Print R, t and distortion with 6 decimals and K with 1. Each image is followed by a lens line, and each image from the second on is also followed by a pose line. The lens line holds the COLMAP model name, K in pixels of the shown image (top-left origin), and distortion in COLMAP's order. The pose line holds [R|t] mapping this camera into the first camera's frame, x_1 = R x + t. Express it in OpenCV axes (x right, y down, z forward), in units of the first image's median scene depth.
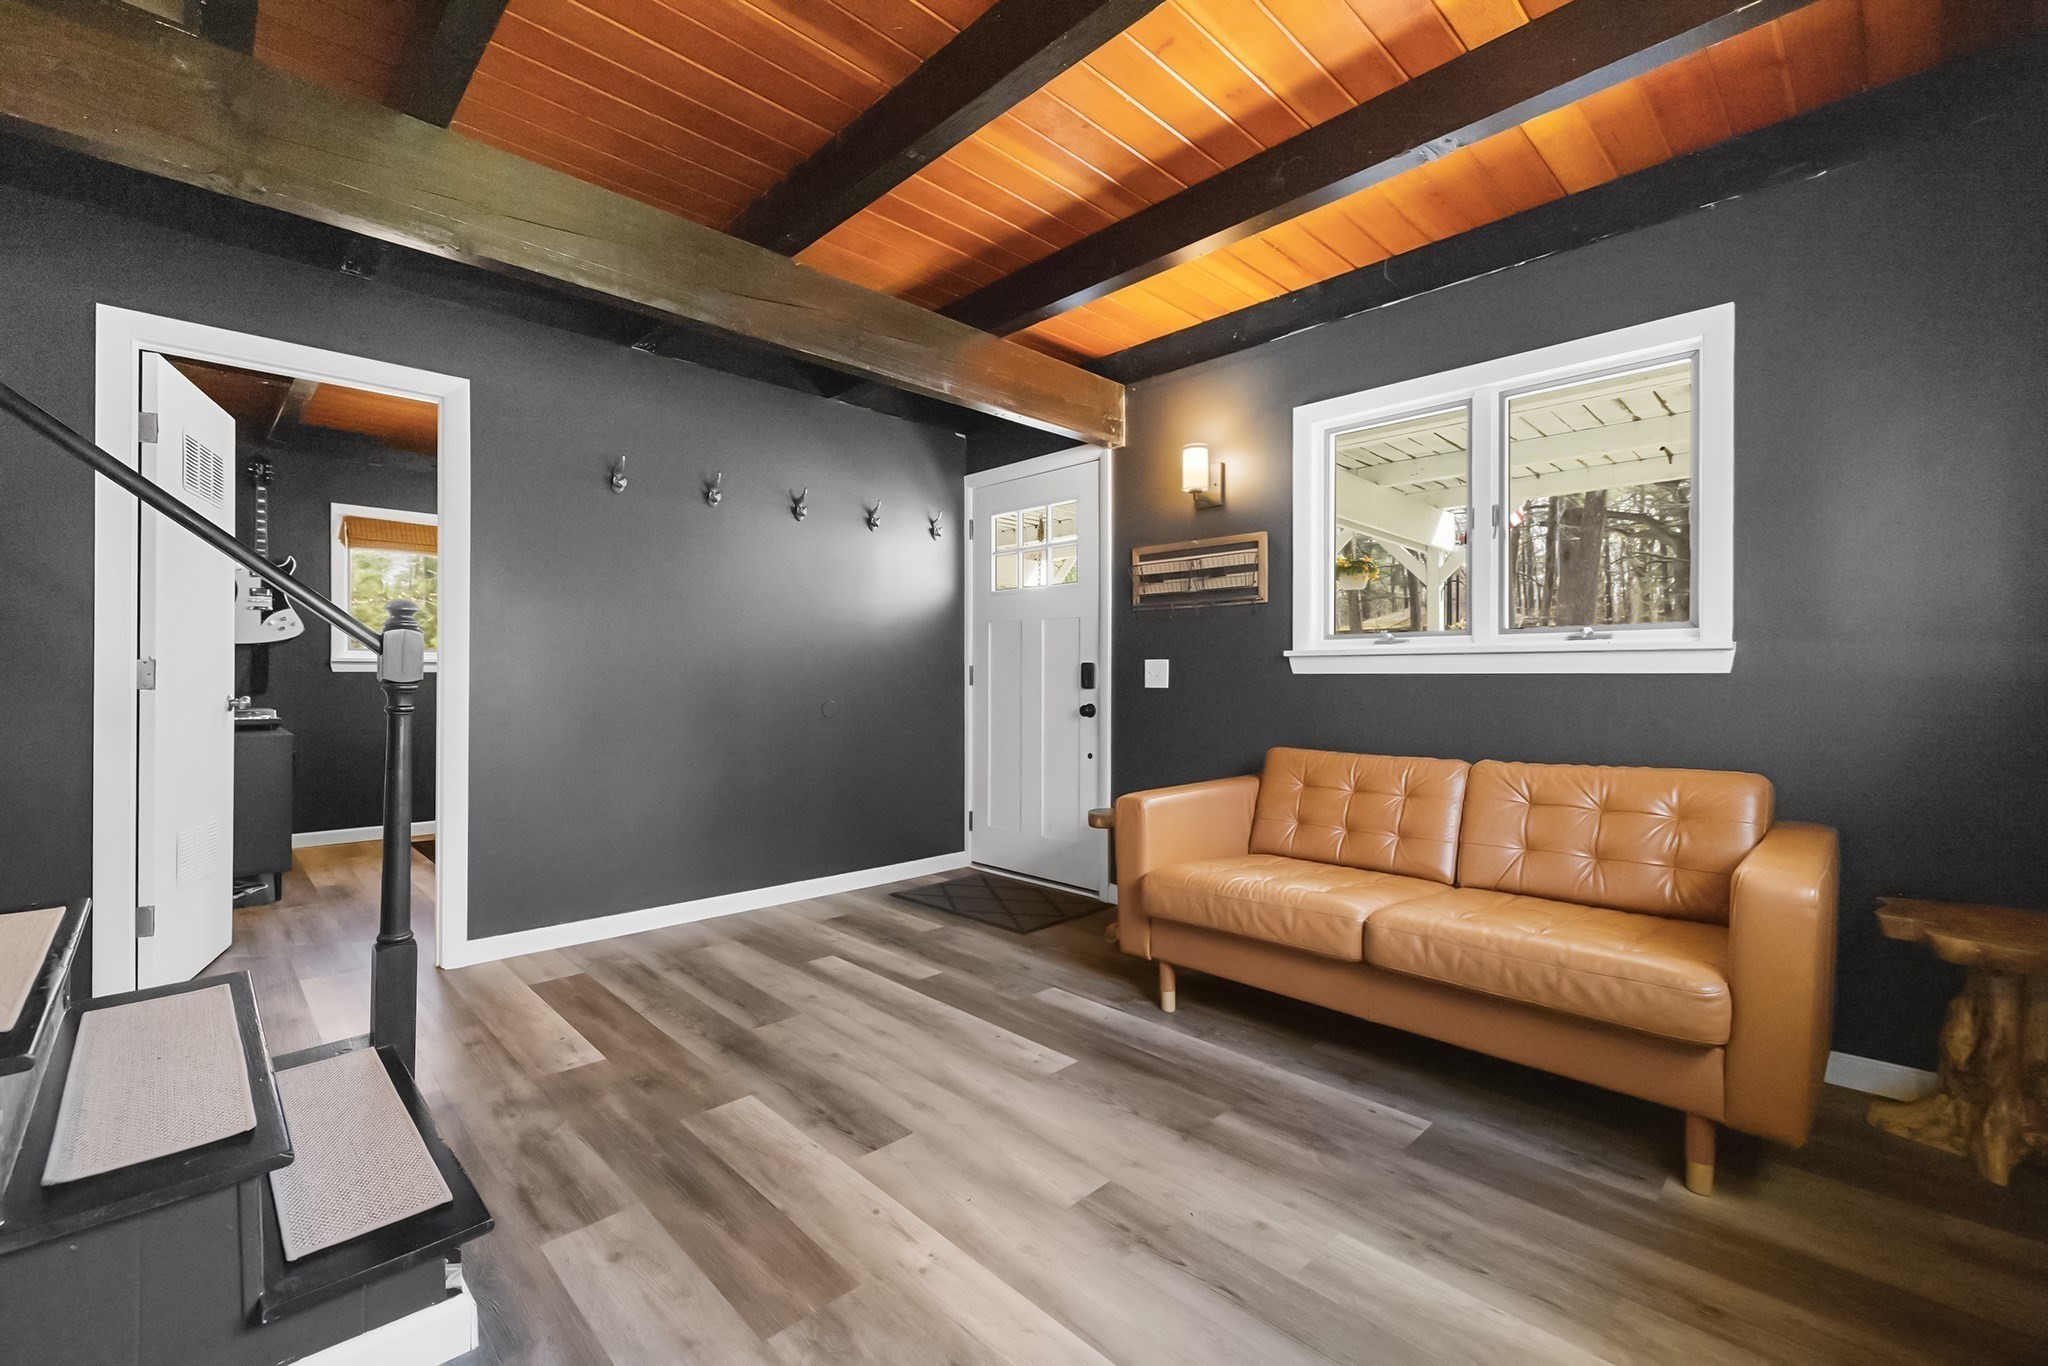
lens RADIAL K [[854.8, 0, 1027.6], [0, 854.8, 676.8], [0, 0, 1]] dist [0.001157, -0.000106]
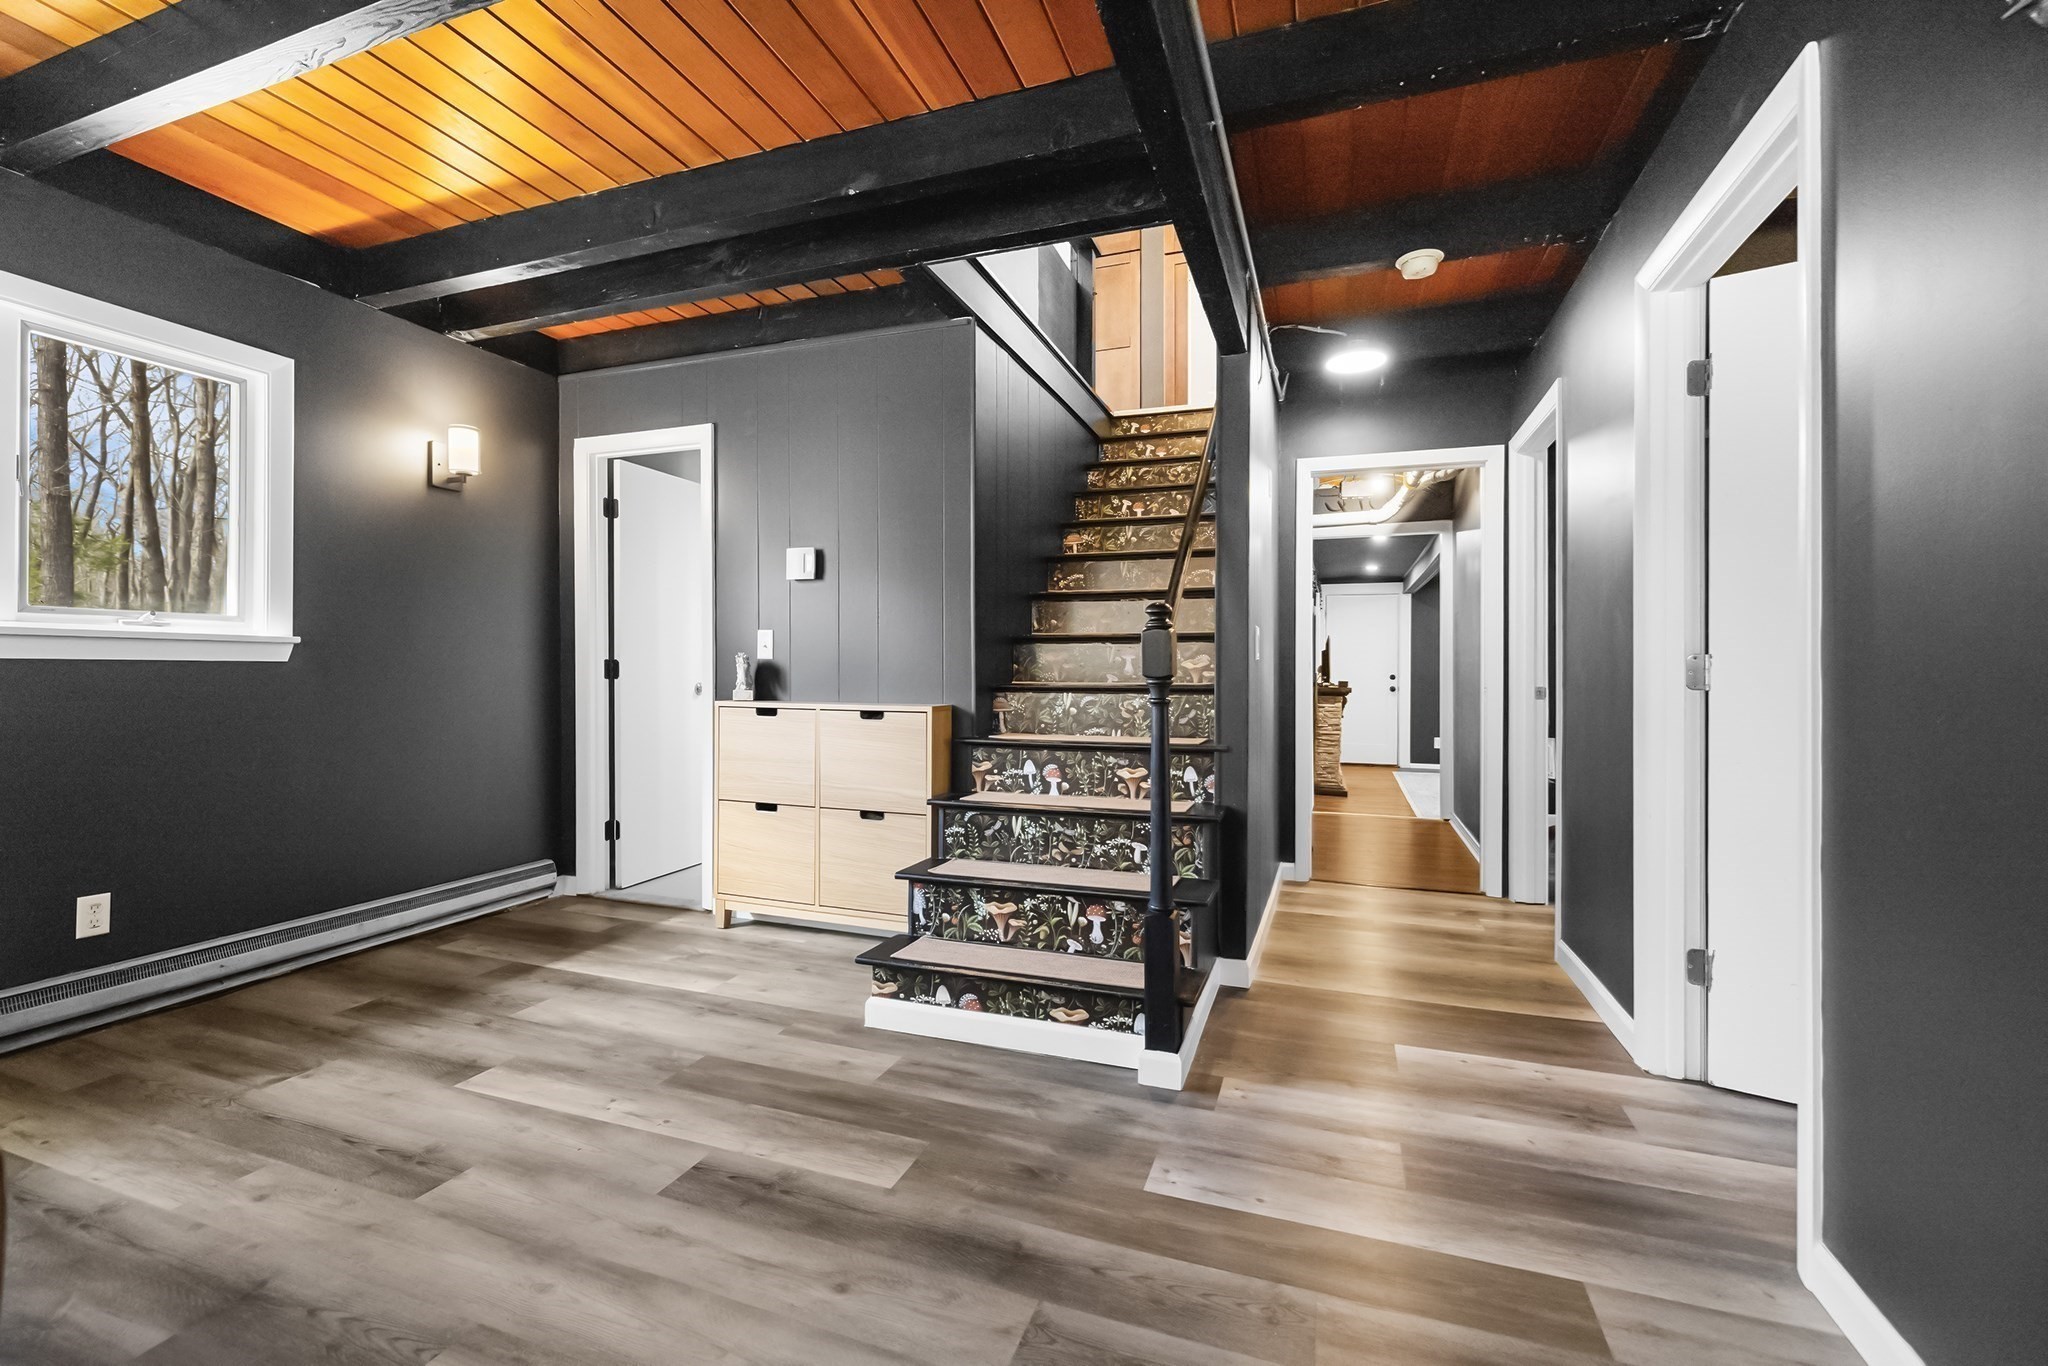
lens RADIAL K [[854.8, 0, 1022.4], [0, 854.8, 676.4], [0, 0, 1]] dist [0.001157, -0.000106]
pose [[-0.900992, -0.004880, -0.433808, -0.085945], [-0.007045, 0.999969, 0.003383, -0.001498], [0.433779, 0.006105, -0.900999, 1.886069]]
